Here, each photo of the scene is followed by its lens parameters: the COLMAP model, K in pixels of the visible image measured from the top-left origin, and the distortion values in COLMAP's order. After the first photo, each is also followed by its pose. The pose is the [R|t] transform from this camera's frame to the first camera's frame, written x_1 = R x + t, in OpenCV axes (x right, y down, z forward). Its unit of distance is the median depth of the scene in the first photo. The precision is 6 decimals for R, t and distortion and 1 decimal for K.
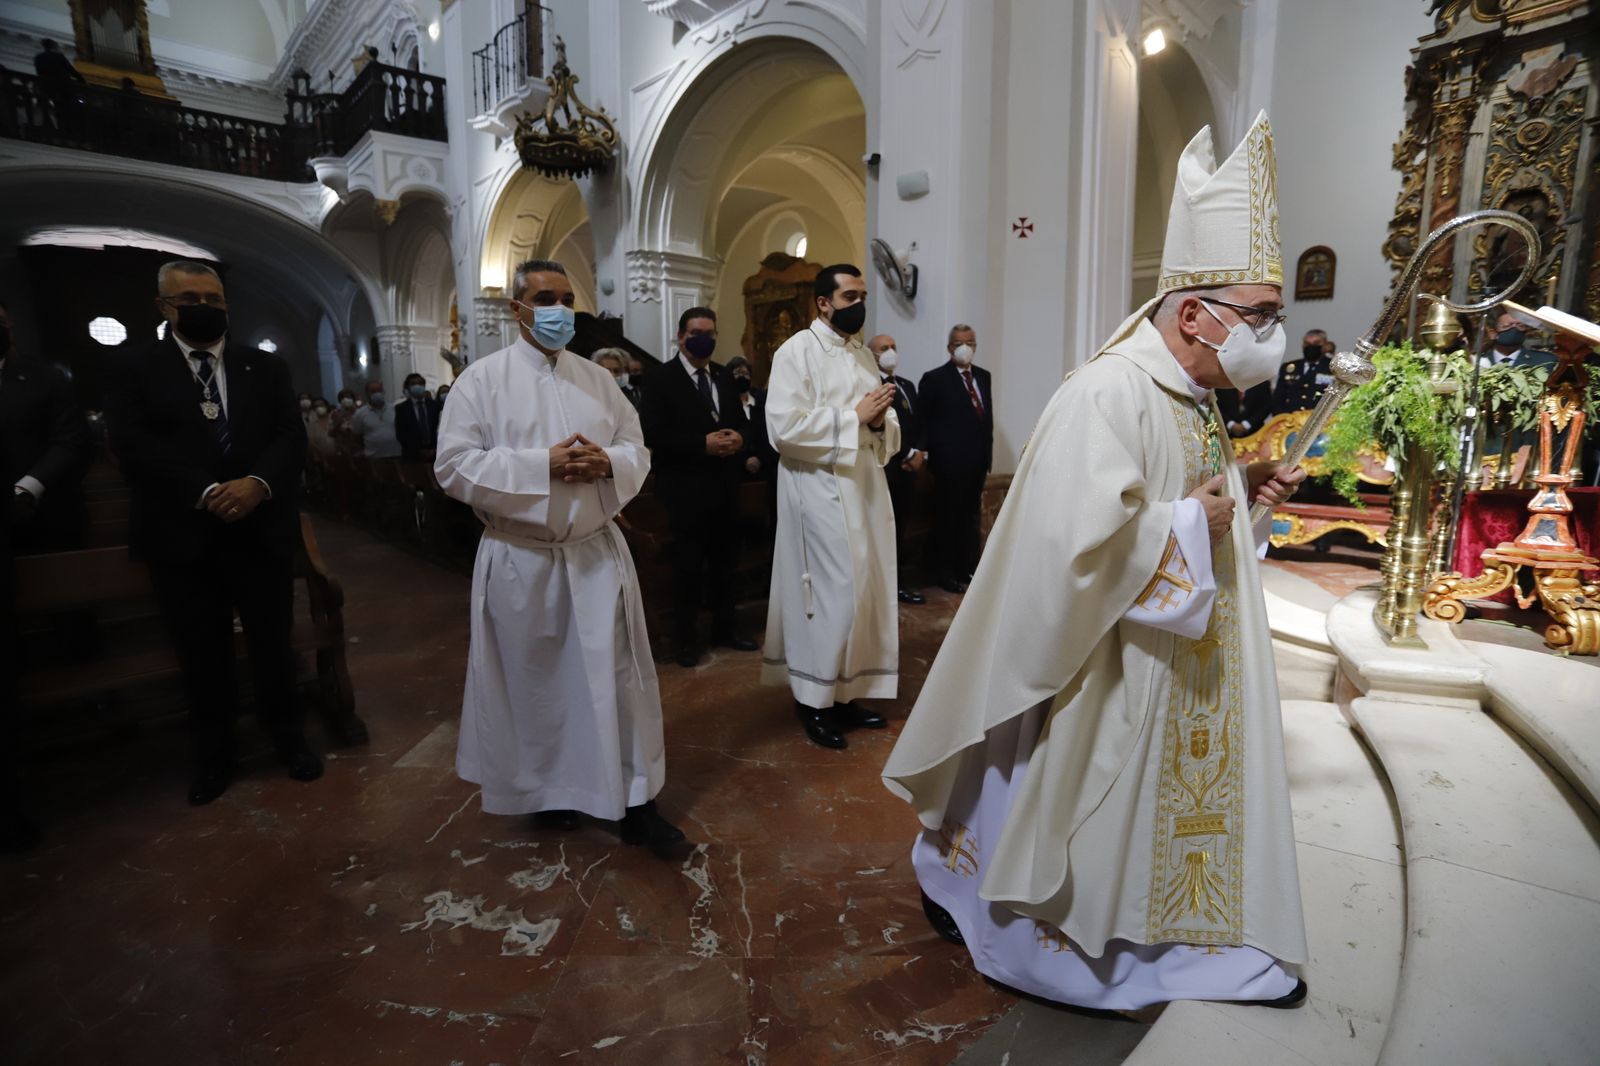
lens RADIAL K [[776.2, 0, 804.5], [0, 776.2, 530.0], [0, 0, 1]] dist [-0.065290, 0.027750]
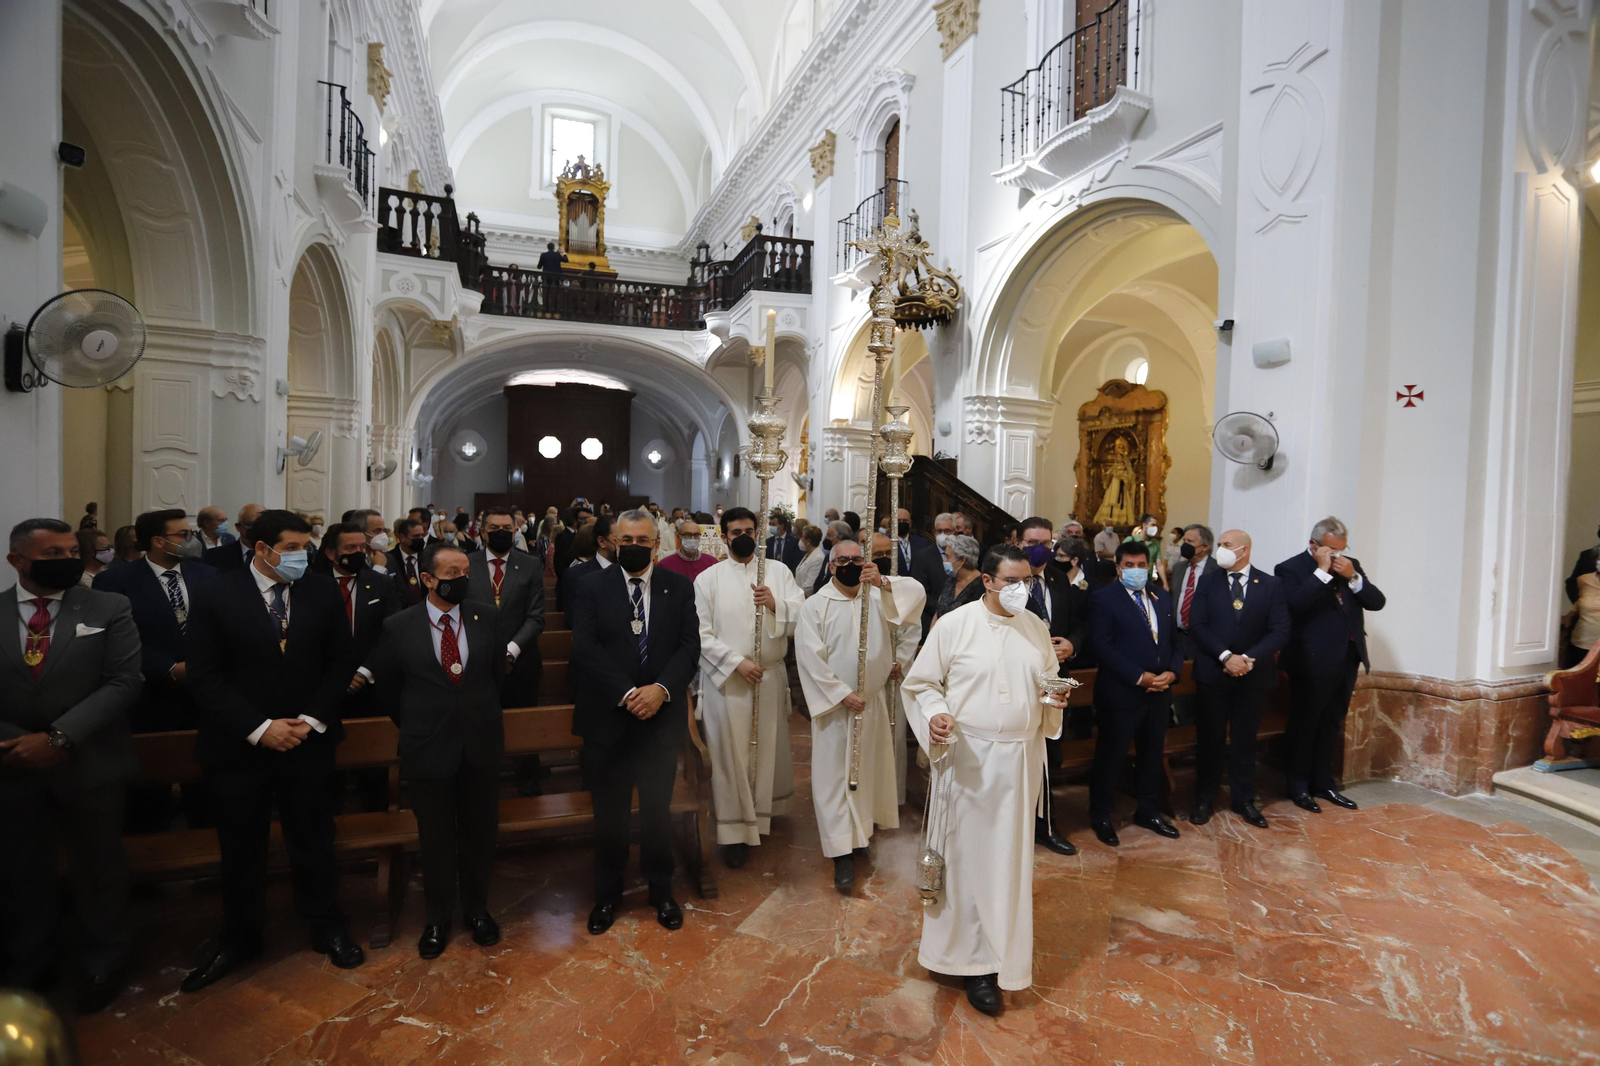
lens RADIAL K [[779.0, 0, 805.6], [0, 779.0, 533.2], [0, 0, 1]] dist [-0.088421, 0.048134]
pose [[0.916773, 0.042024, -0.397191, -0.002981], [-0.089916, 0.990637, -0.102728, -0.048883], [0.389155, 0.129892, 0.911968, -0.025540]]
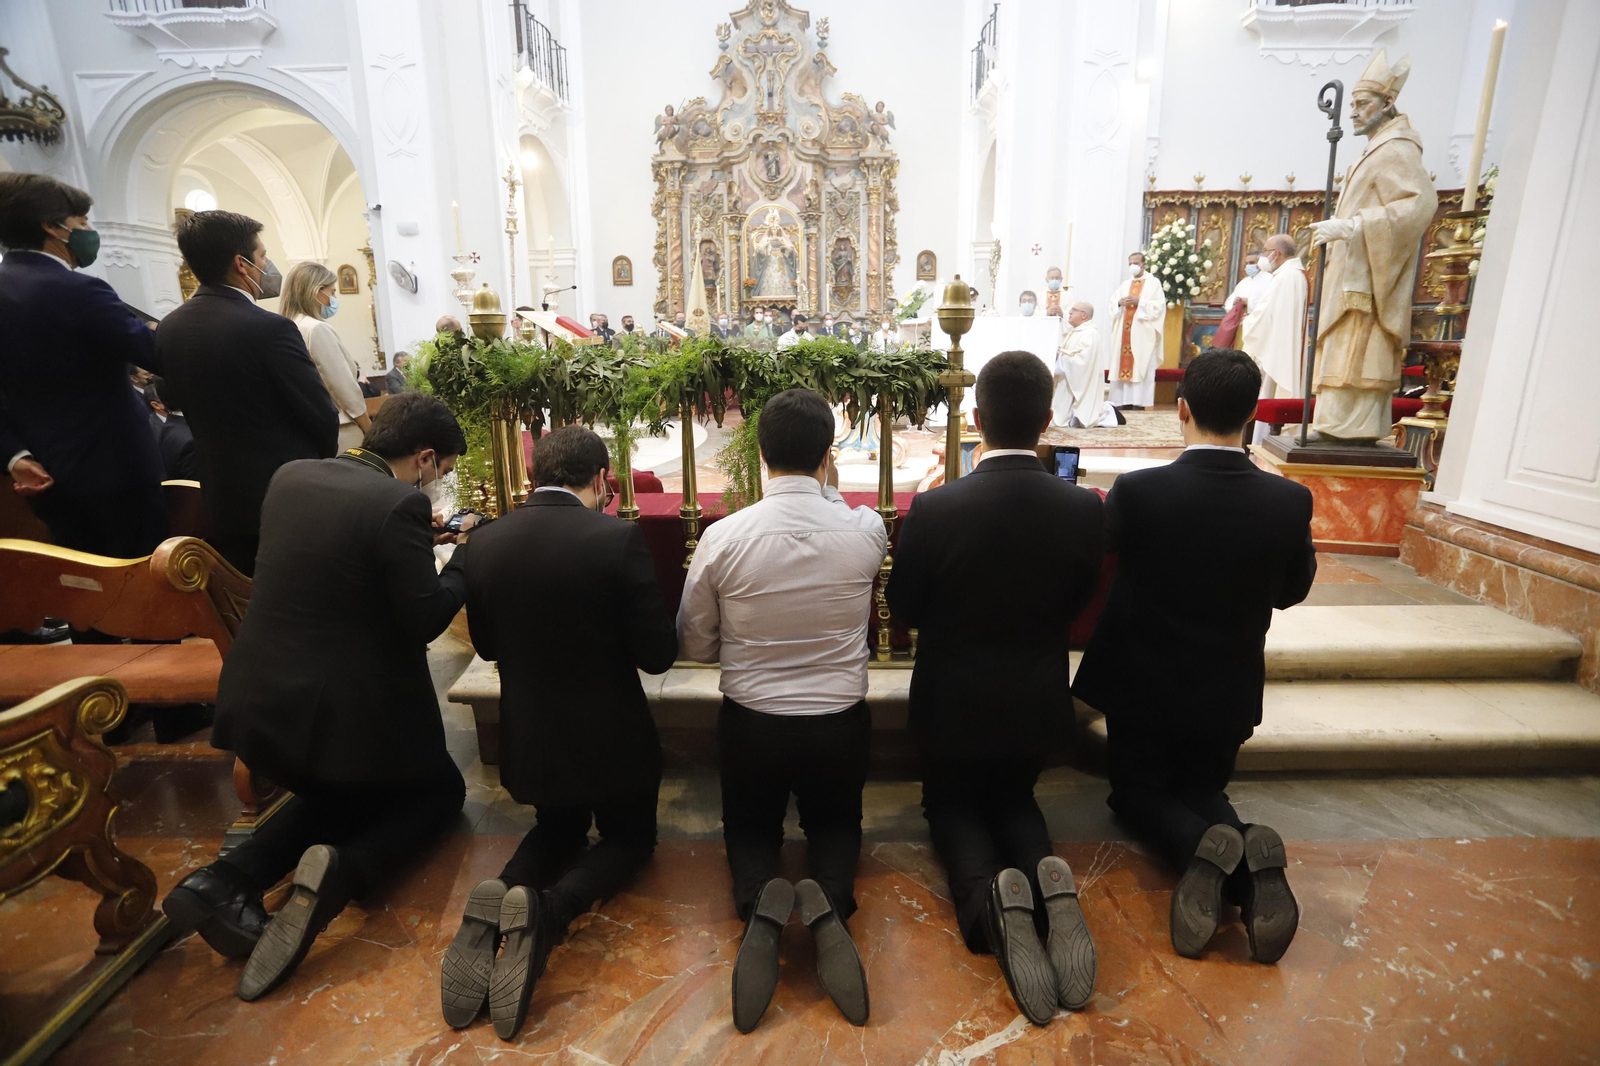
lens RADIAL K [[772.4, 0, 801.6], [0, 772.4, 527.6], [0, 0, 1]] dist [-0.065037, 0.027178]
pose [[0.717506, -0.165689, 0.676559, -0.294281], [0.112325, 0.986107, 0.122374, 0.070641], [-0.687436, -0.011810, 0.726149, -0.528363]]
